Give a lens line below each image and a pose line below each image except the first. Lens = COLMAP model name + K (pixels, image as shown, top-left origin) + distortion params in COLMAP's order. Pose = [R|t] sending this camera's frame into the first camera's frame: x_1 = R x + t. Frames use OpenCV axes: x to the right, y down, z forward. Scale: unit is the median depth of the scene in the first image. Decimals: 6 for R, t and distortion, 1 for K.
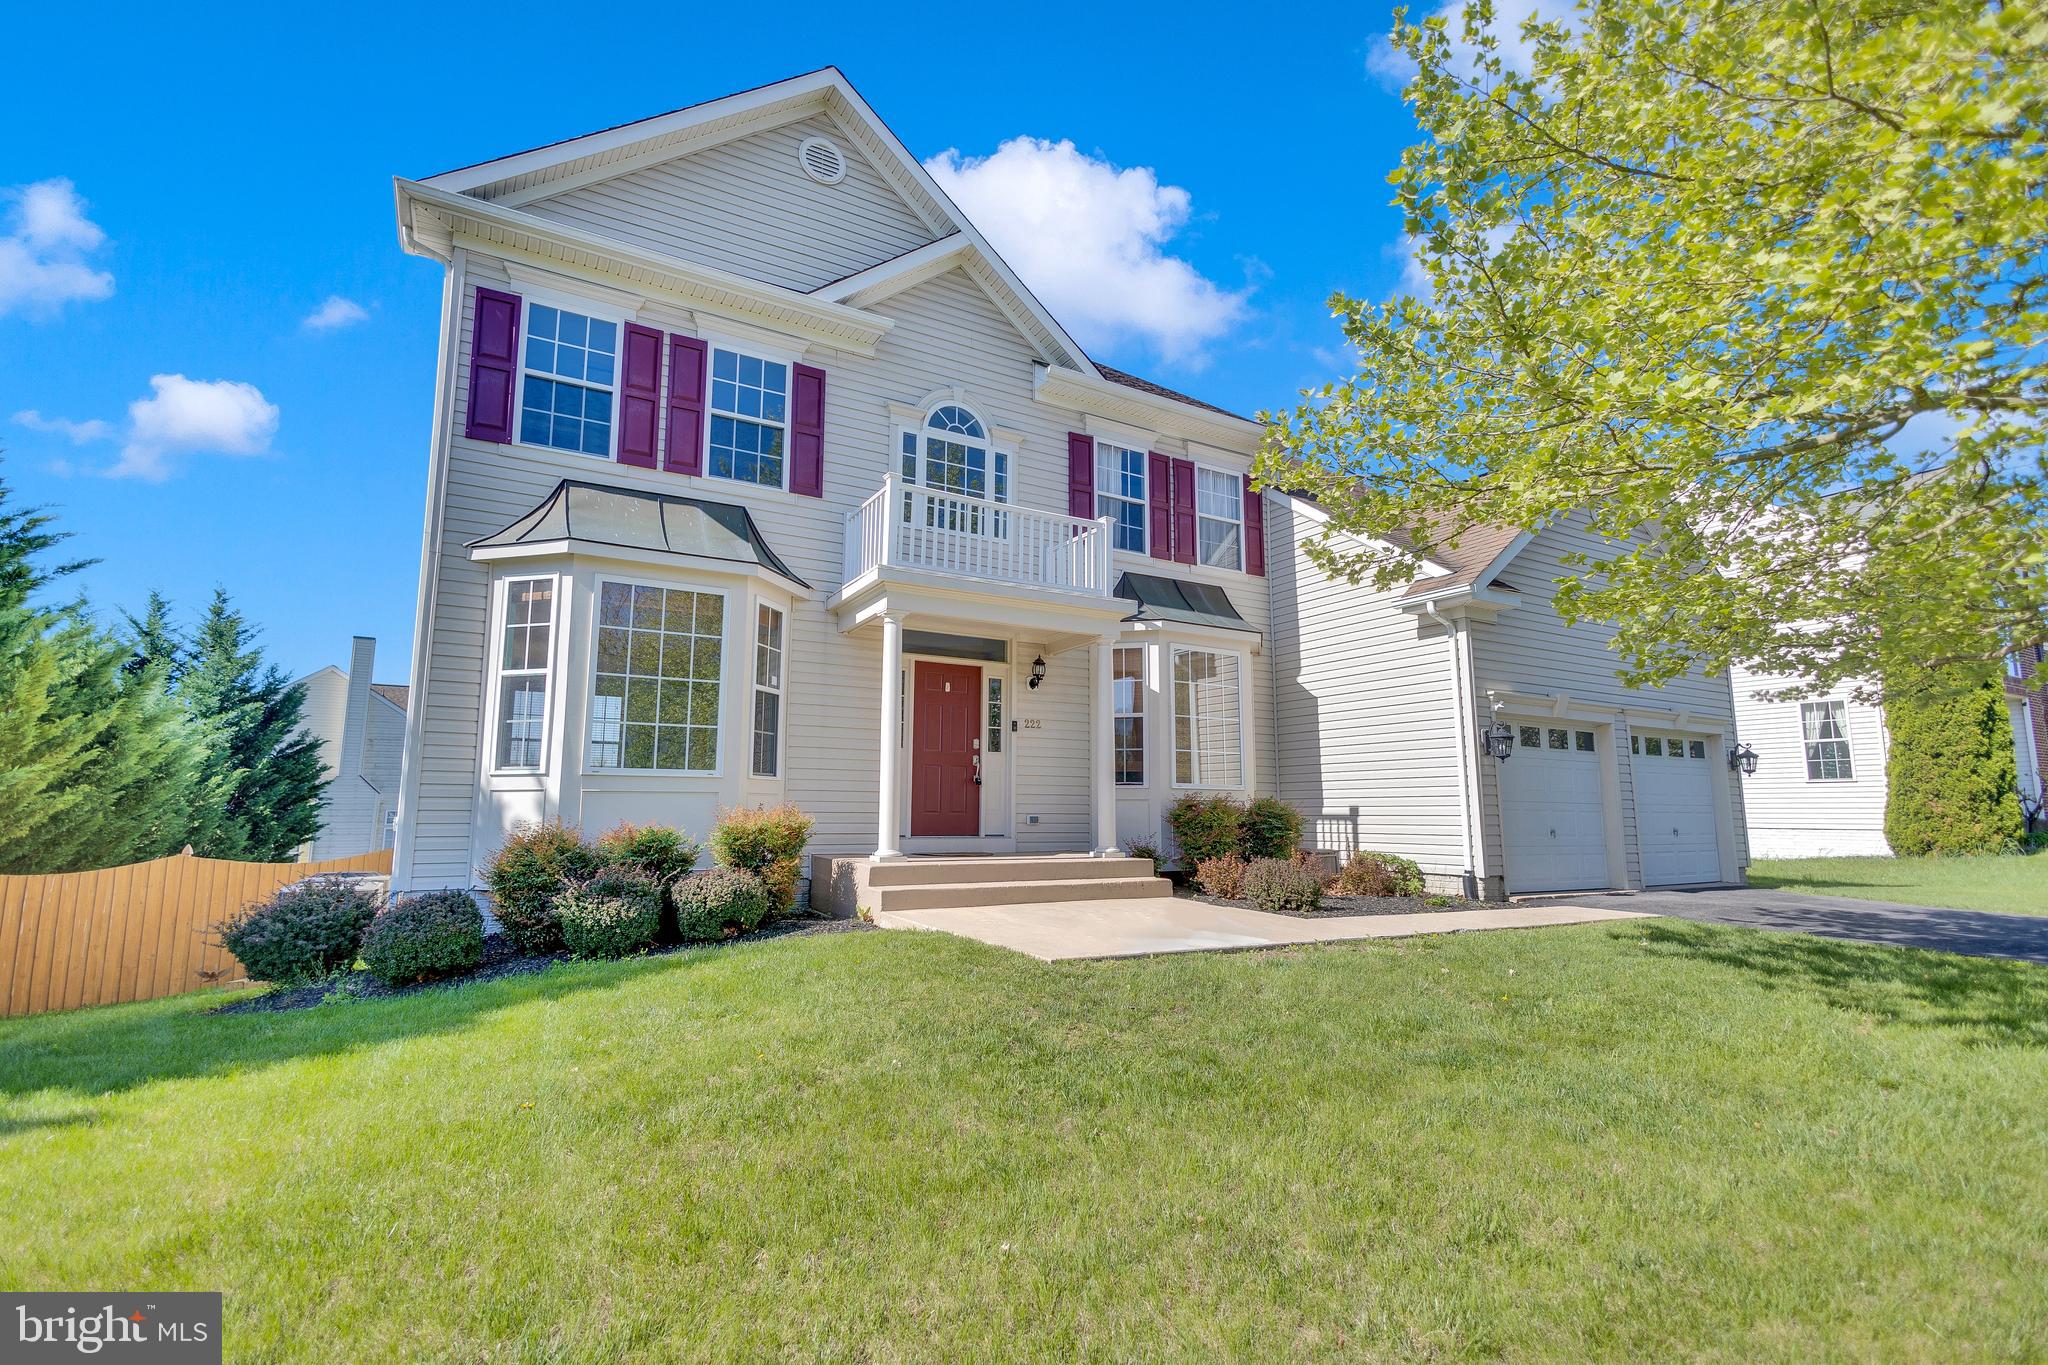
lens RADIAL K [[944.9, 0, 1024.0], [0, 944.9, 682.5], [0, 0, 1]] dist [0.017853, -0.005620]
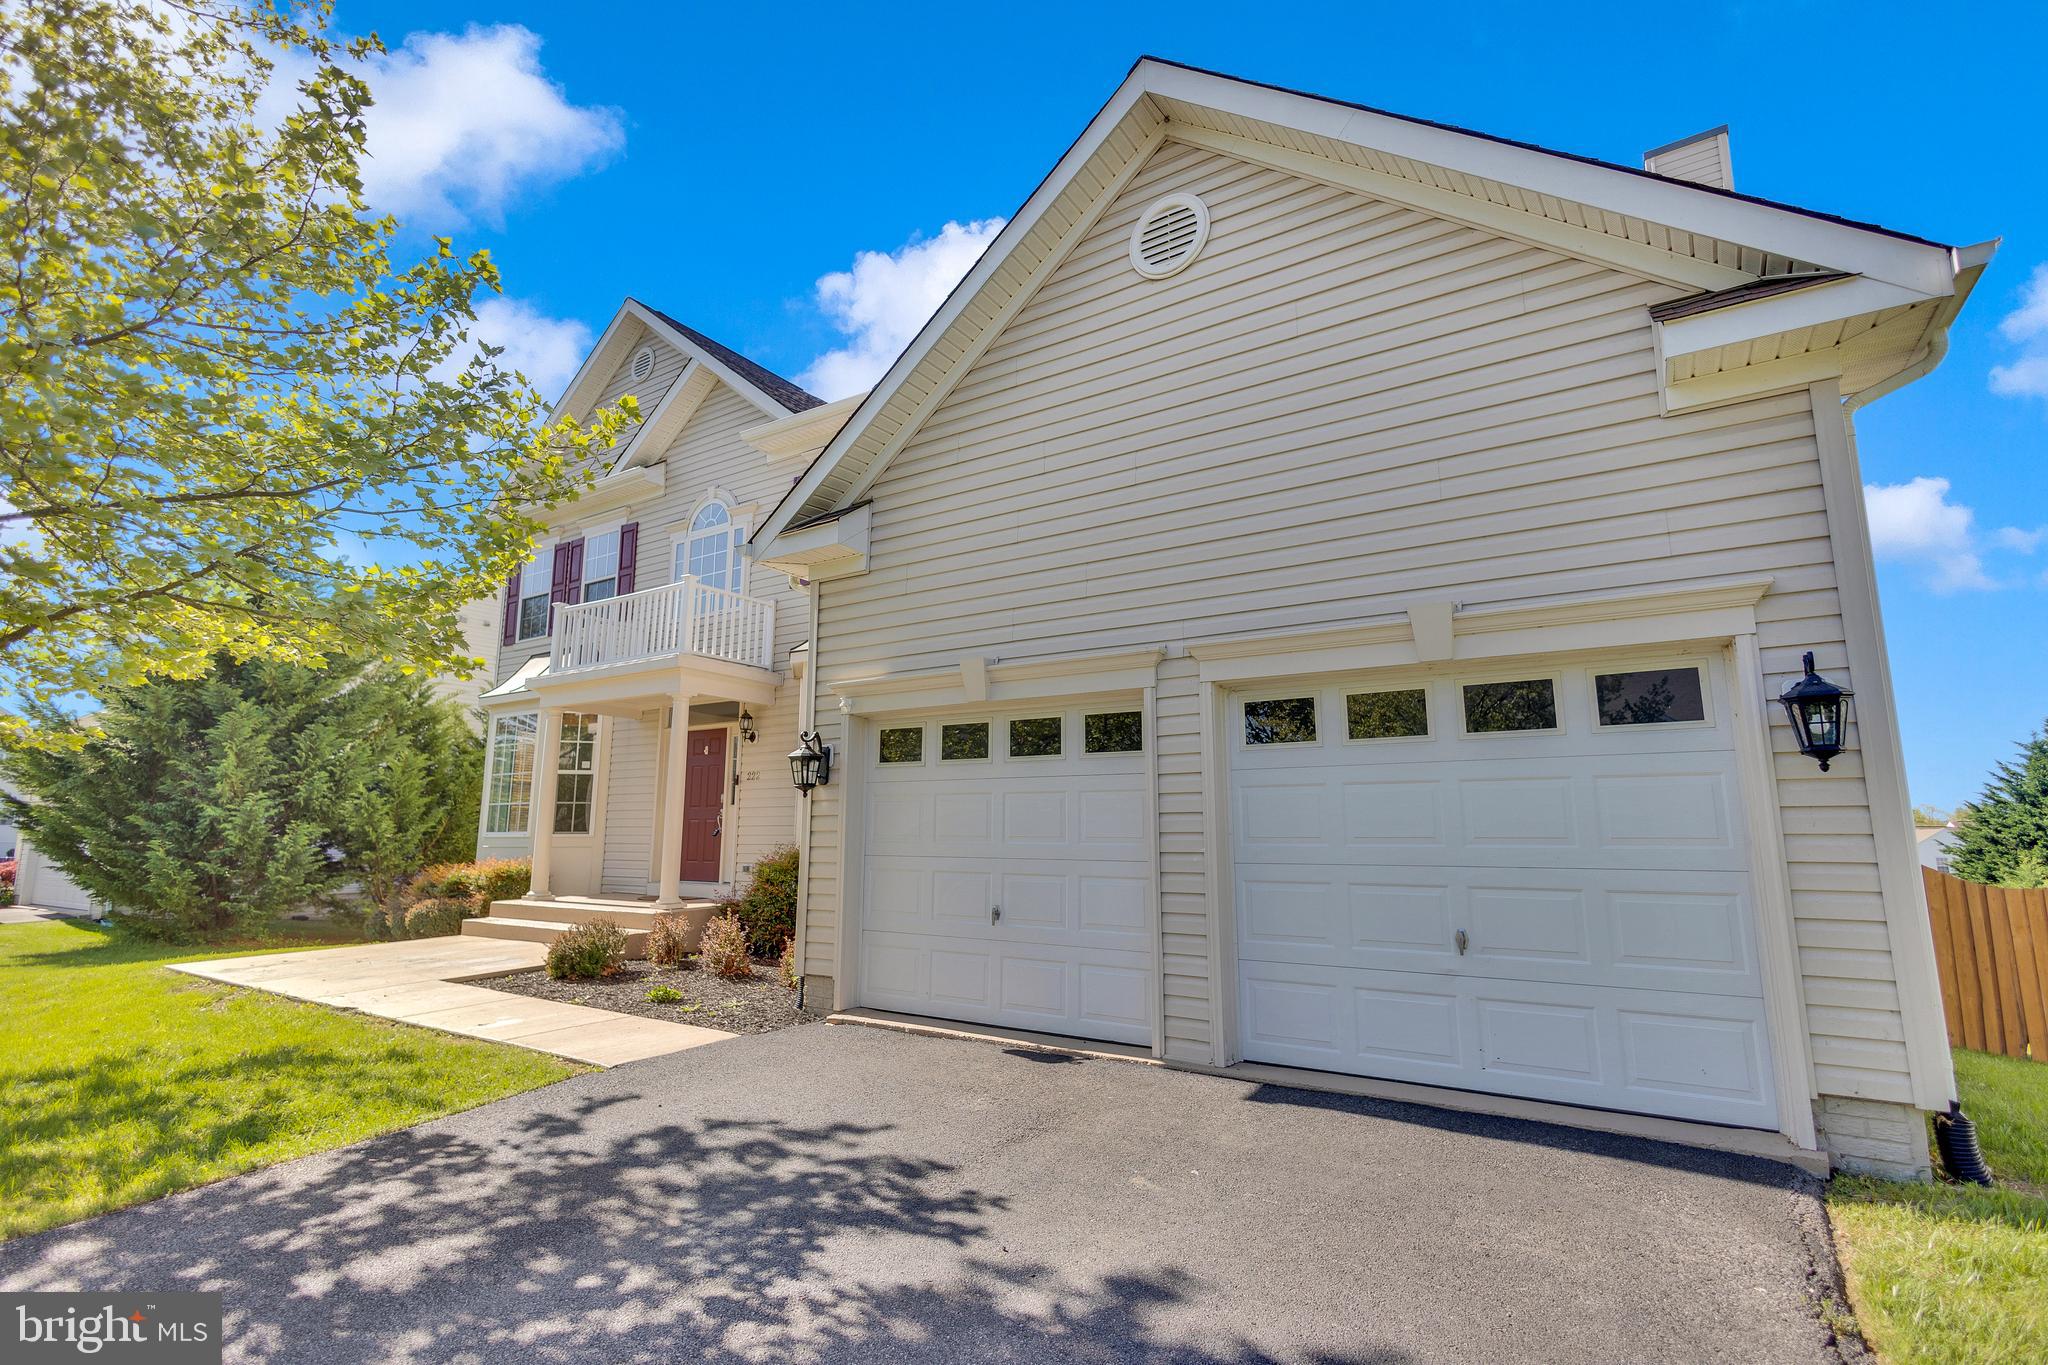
lens RADIAL K [[944.9, 0, 1024.0], [0, 944.9, 682.5], [0, 0, 1]] dist [0.017853, -0.005620]
pose [[0.453129, -0.148299, -0.879023, 1.082477], [0.124415, 0.986935, -0.102370, 0.086789], [0.882720, -0.062977, 0.465659, 0.789079]]
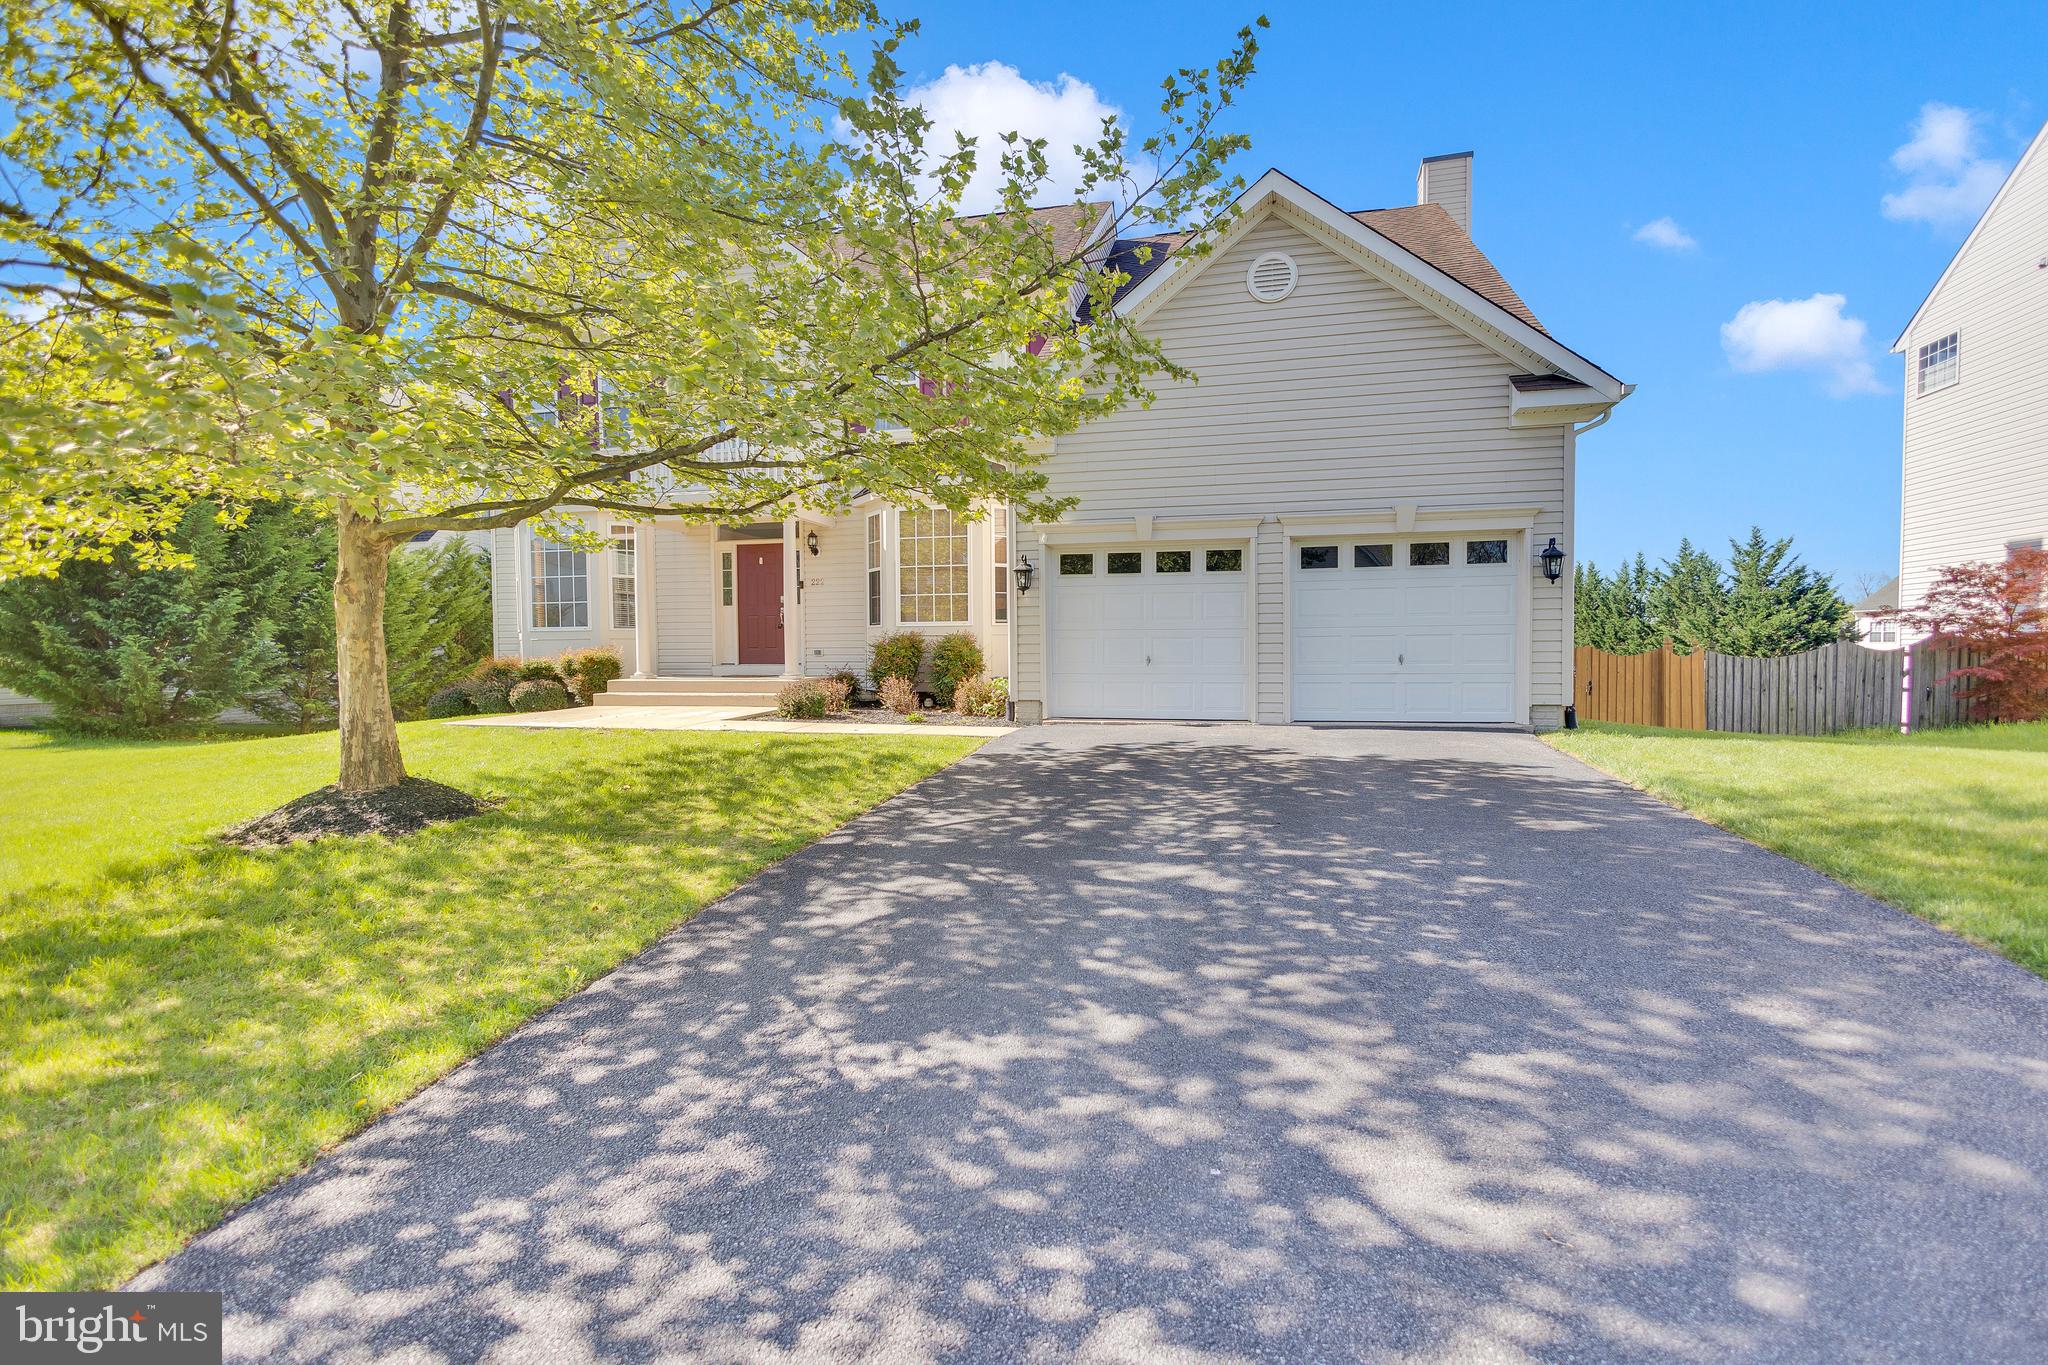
lens RADIAL K [[944.9, 0, 1024.0], [0, 944.9, 682.5], [0, 0, 1]] dist [0.017853, -0.005620]
pose [[0.721744, 0.014792, -0.692002, 1.166201], [0.108366, 0.985028, 0.134079, 0.036929], [0.683624, -0.171760, 0.709335, 0.219462]]
